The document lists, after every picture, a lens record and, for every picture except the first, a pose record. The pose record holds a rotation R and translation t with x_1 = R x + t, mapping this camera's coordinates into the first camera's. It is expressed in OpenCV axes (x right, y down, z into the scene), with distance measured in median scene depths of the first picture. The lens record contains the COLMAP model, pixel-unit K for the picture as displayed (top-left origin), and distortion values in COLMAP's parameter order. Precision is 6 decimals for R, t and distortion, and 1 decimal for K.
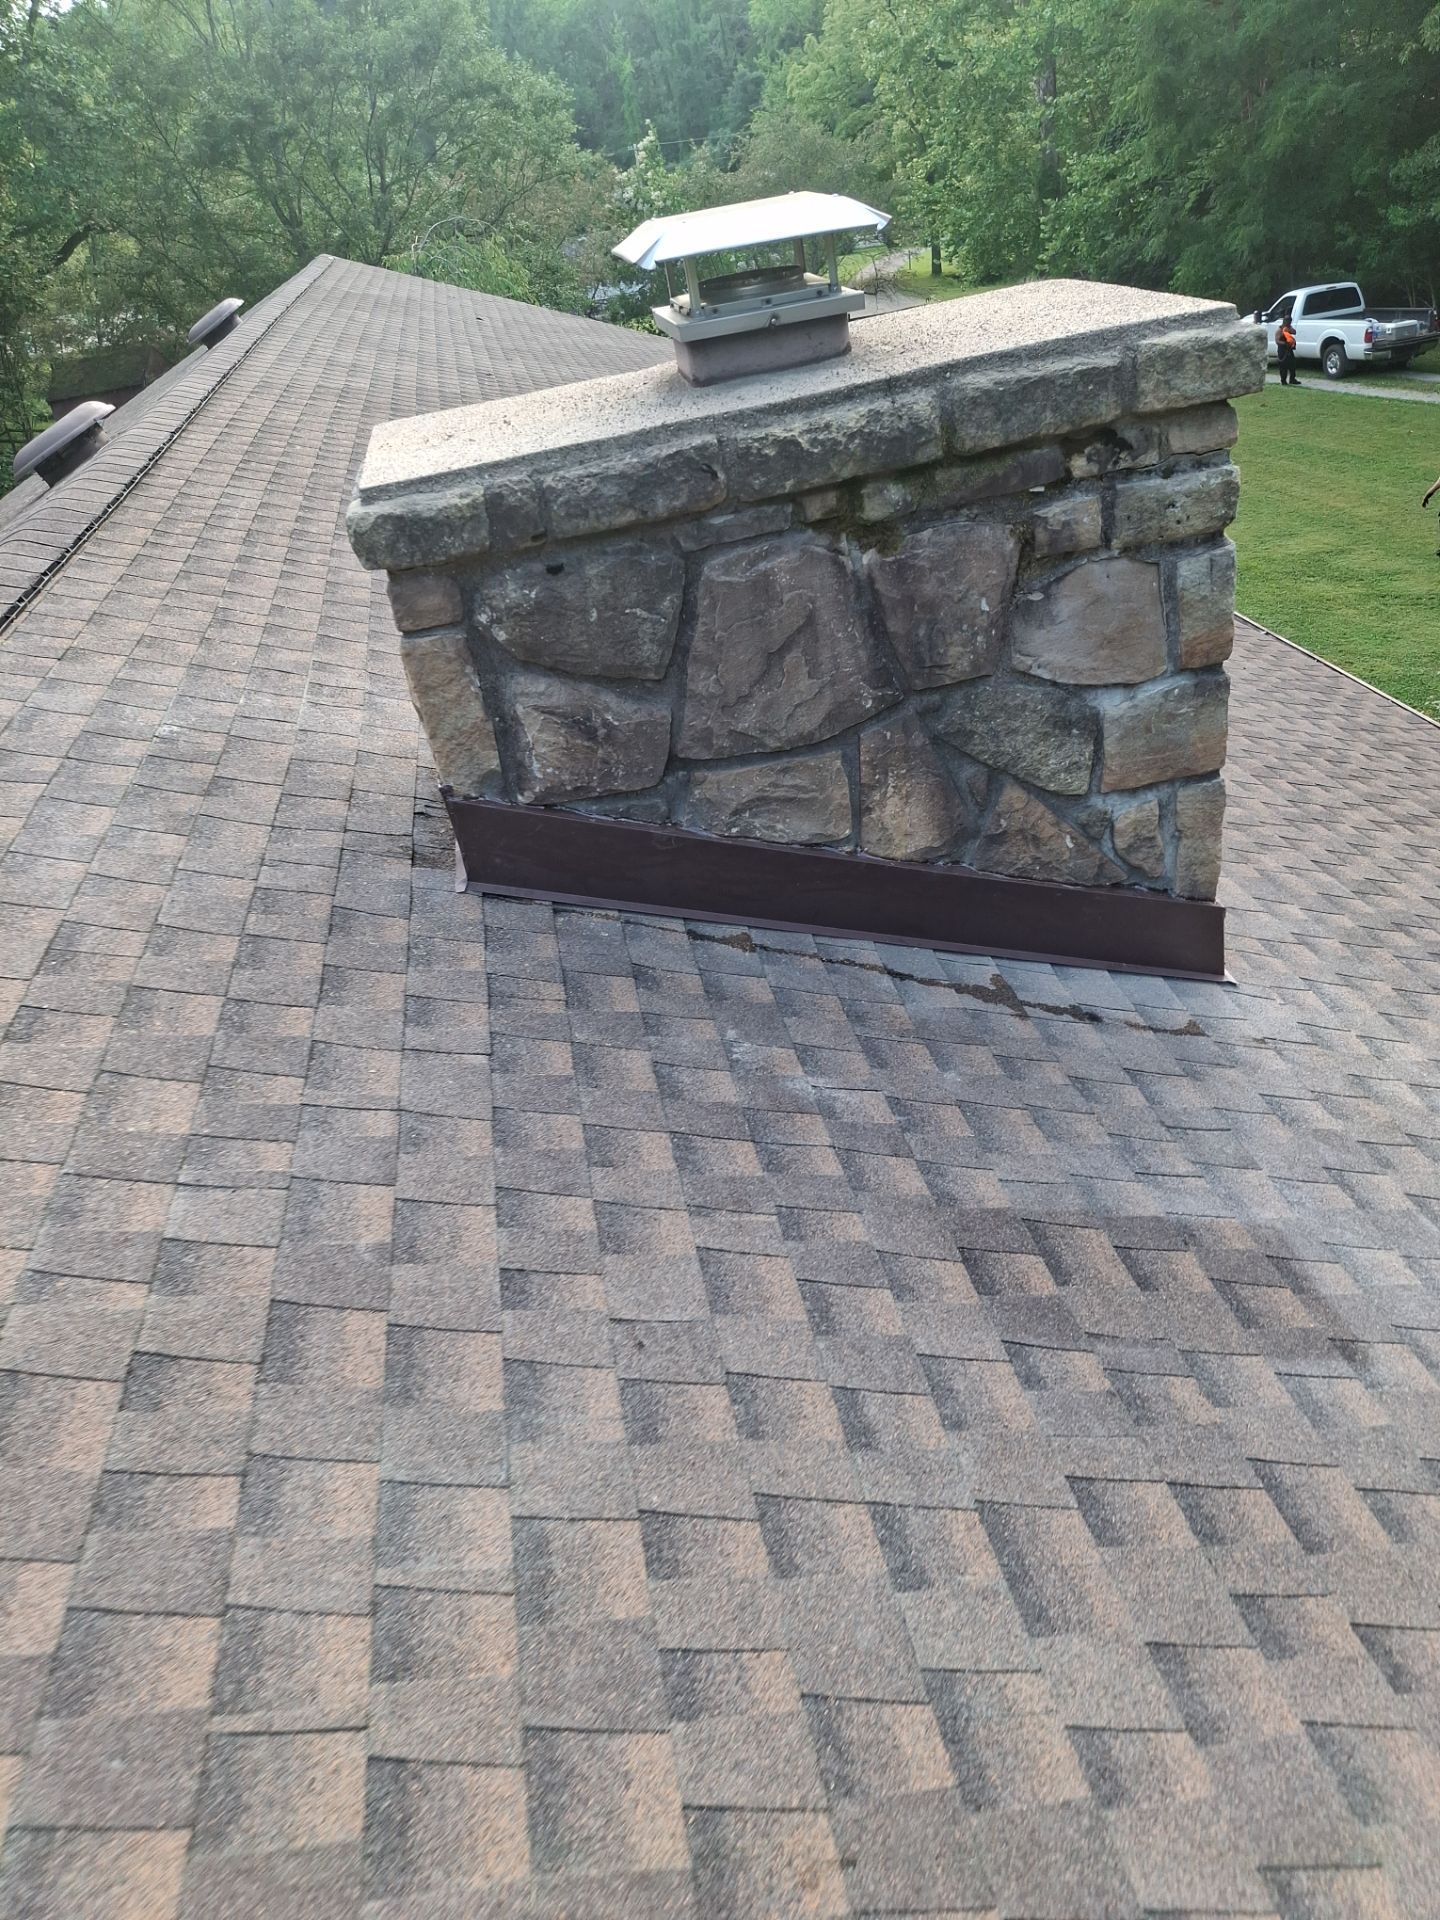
lens RADIAL K [[1438.9, 0, 720.0], [0, 1438.9, 960.0], [0, 0, 1]] dist [0.057326, -0.113916]
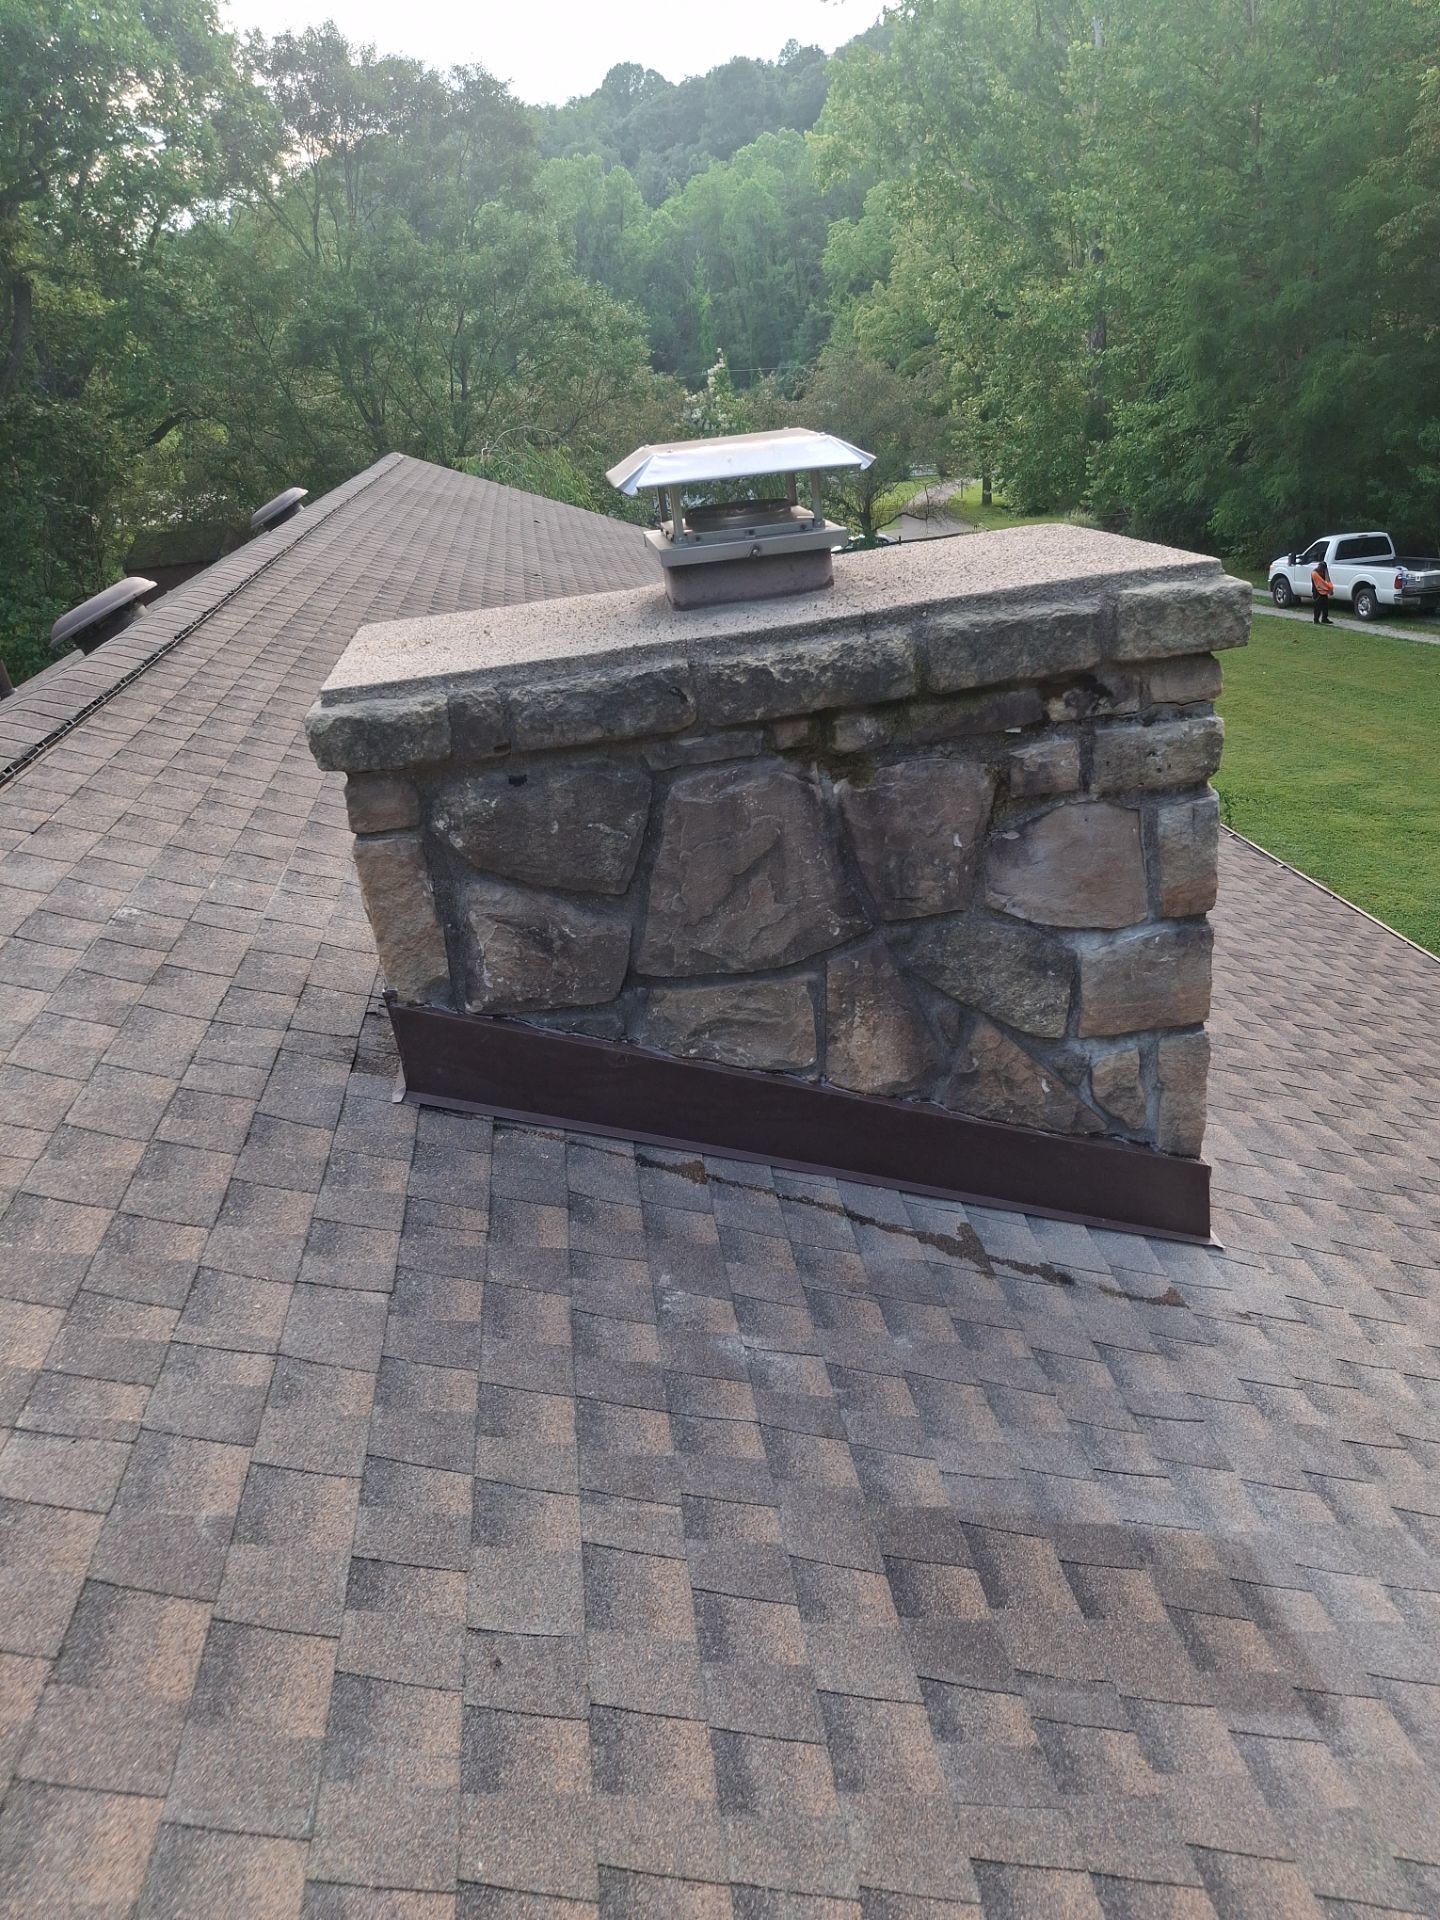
lens RADIAL K [[1450.8, 0, 742.5], [0, 1450.8, 935.7], [0, 0, 1]] dist [0.047918, -0.094349]
pose [[0.998229, 0.058651, -0.009932, 0.051089], [-0.059470, 0.987807, -0.143879, -0.033208], [0.001373, 0.144215, 0.989545, 0.042491]]
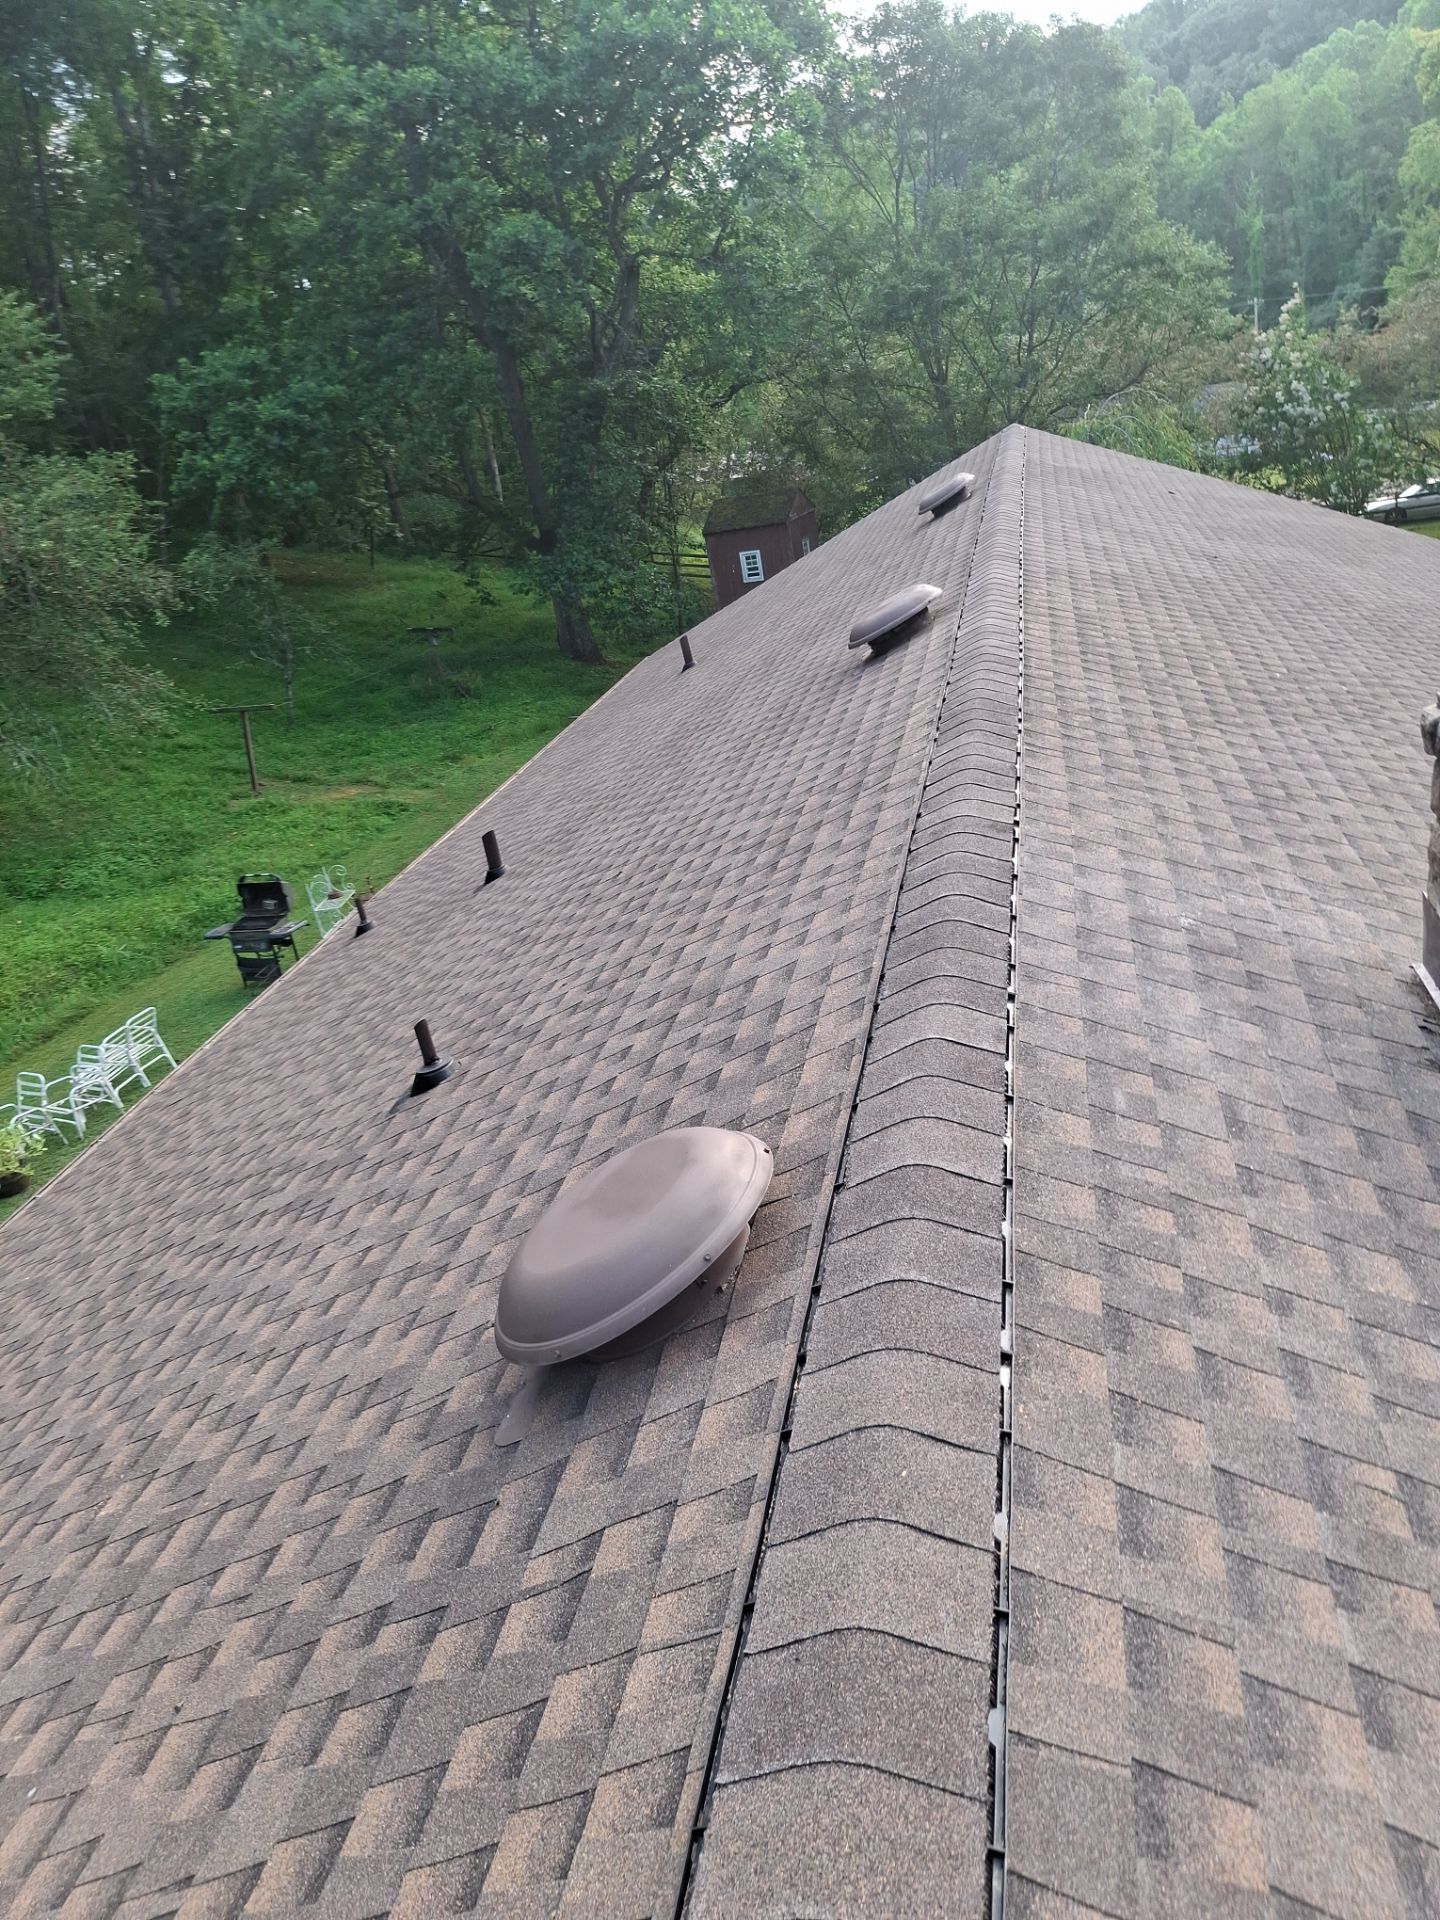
lens RADIAL K [[1493.4, 0, 720.0], [0, 1493.4, 960.0], [0, 0, 1]] dist [-0.042029, 0.007616]
pose [[0.934527, 0.138523, -0.327826, -0.413157], [-0.167300, 0.984009, -0.061126, 0.009705], [0.314116, 0.111969, 0.942759, -0.303623]]
